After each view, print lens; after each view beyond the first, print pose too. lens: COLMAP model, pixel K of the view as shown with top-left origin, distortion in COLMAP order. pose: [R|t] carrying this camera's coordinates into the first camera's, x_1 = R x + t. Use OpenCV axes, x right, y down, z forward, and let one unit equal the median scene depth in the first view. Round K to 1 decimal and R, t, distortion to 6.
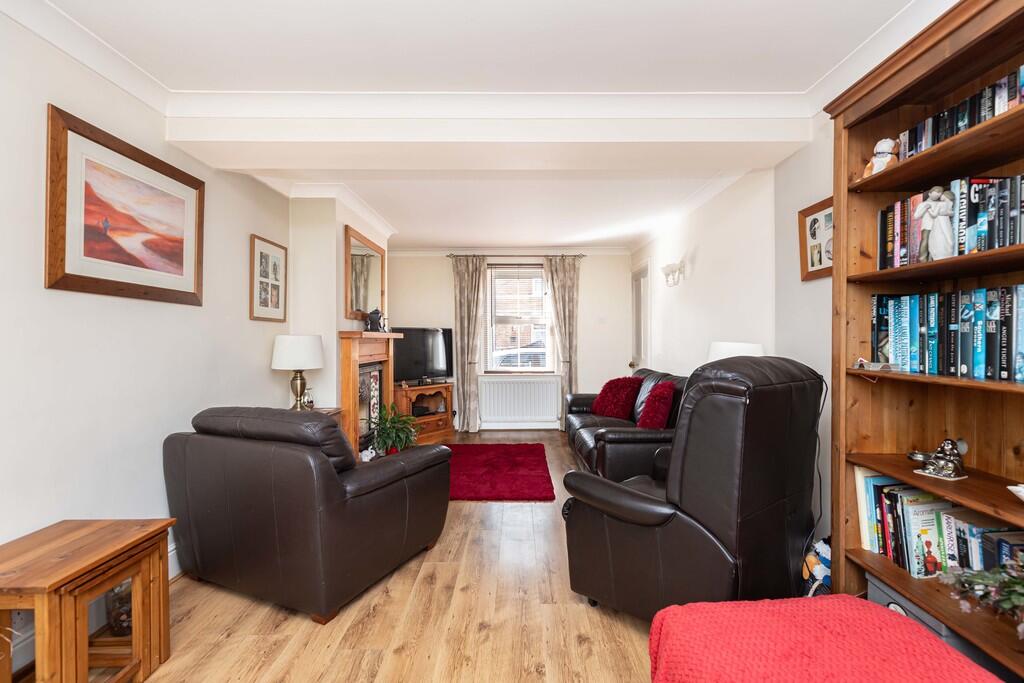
lens RADIAL K [[465.8, 0, 513.7], [0, 465.8, 341.4], [0, 0, 1]] dist [-0.002854, -0.000117]
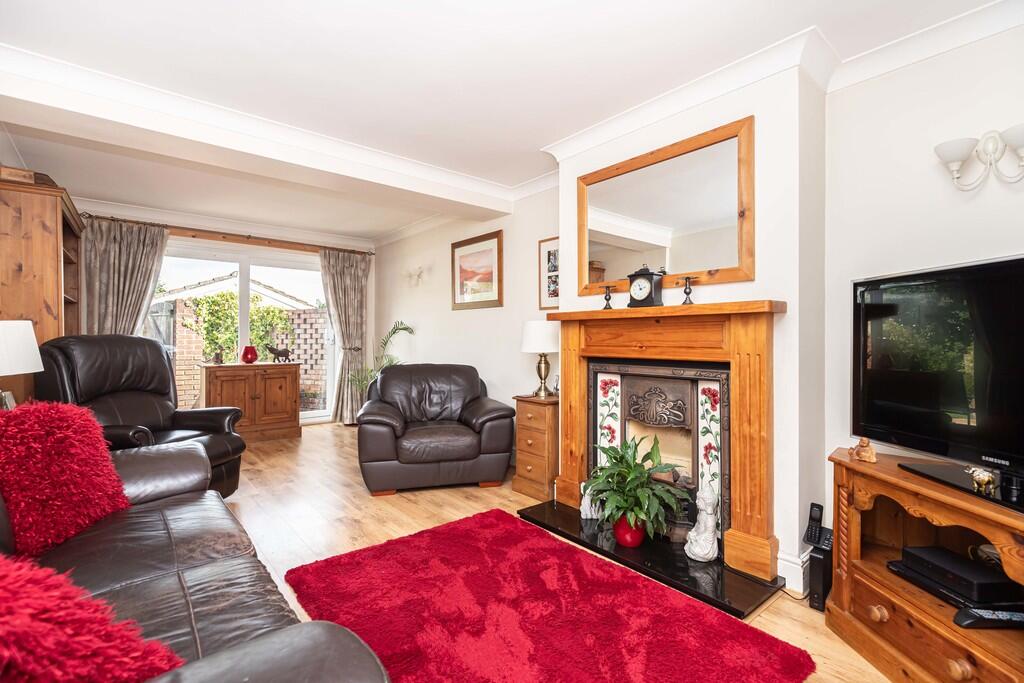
lens RADIAL K [[465.8, 0, 512.4], [0, 465.8, 338.6], [0, 0, 1]] dist [-0.002854, -0.000117]
pose [[-0.765453, -0.002382, -0.643488, 0.341761], [-0.004963, 0.999985, 0.002202, 0.031633], [0.643473, 0.004879, -0.765453, 2.256280]]
